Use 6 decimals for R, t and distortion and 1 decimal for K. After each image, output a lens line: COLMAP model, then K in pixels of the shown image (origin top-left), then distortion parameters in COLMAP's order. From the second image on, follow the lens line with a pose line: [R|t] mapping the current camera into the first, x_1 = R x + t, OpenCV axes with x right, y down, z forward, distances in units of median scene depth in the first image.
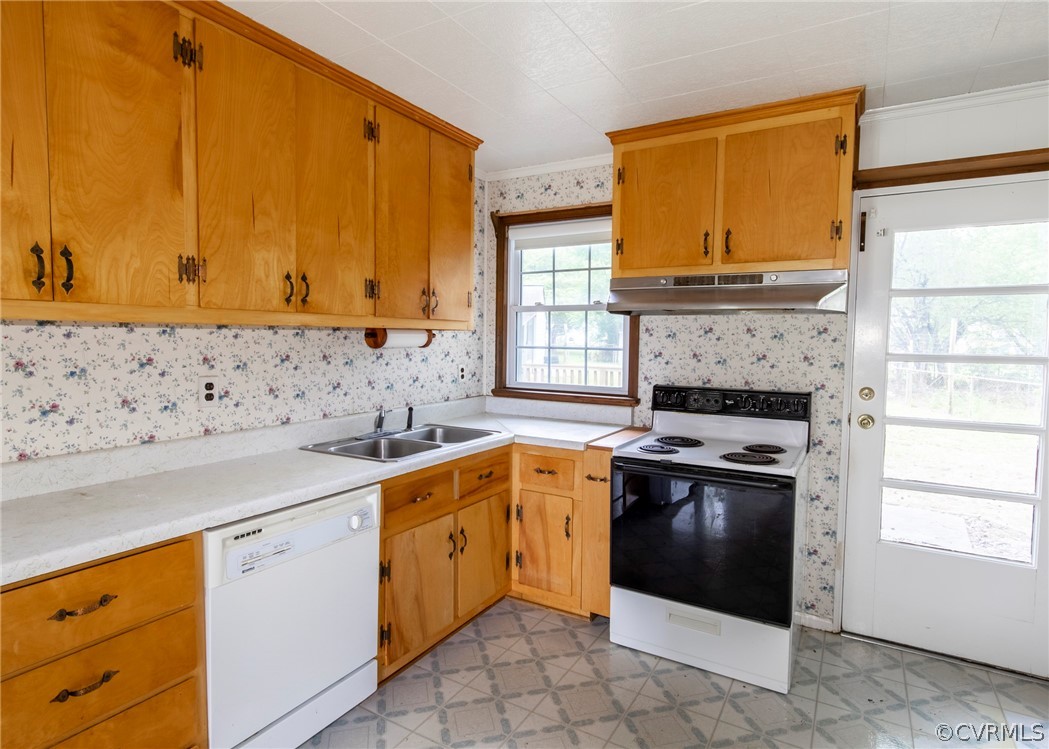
lens RADIAL K [[564.4, 0, 546.1], [0, 564.4, 370.7], [0, 0, 1]] dist [0.002040, -0.001561]
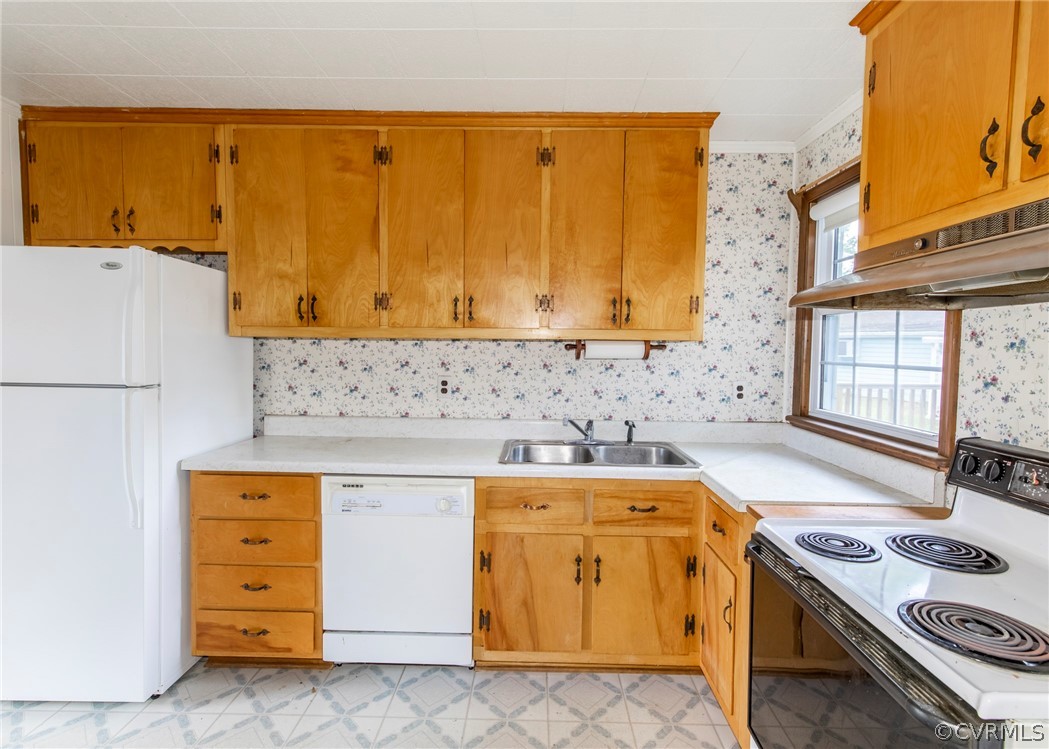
lens RADIAL K [[512.0, 0, 530.3], [0, 512.0, 370.6], [0, 0, 1]] dist [0.009651, -0.001648]
pose [[0.475033, 0.036301, -0.879219, 0.526859], [-0.057176, 0.998311, 0.010327, -0.024429], [0.878108, 0.045365, 0.476306, 0.503446]]
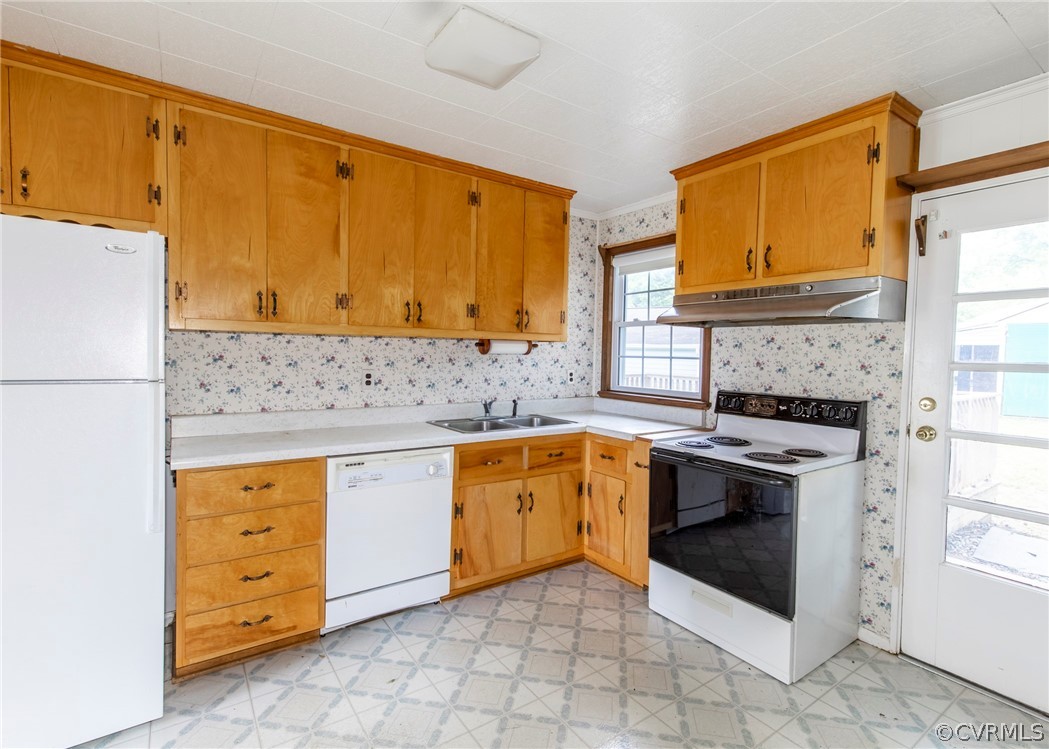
lens RADIAL K [[512.0, 0, 535.4], [0, 512.0, 370.7], [0, 0, 1]] dist [0.009651, -0.001648]
pose [[0.905239, 0.018930, -0.424482, 0.361616], [-0.031528, 0.999246, -0.022673, 0.026392], [0.423732, 0.033908, 0.905153, -0.072376]]
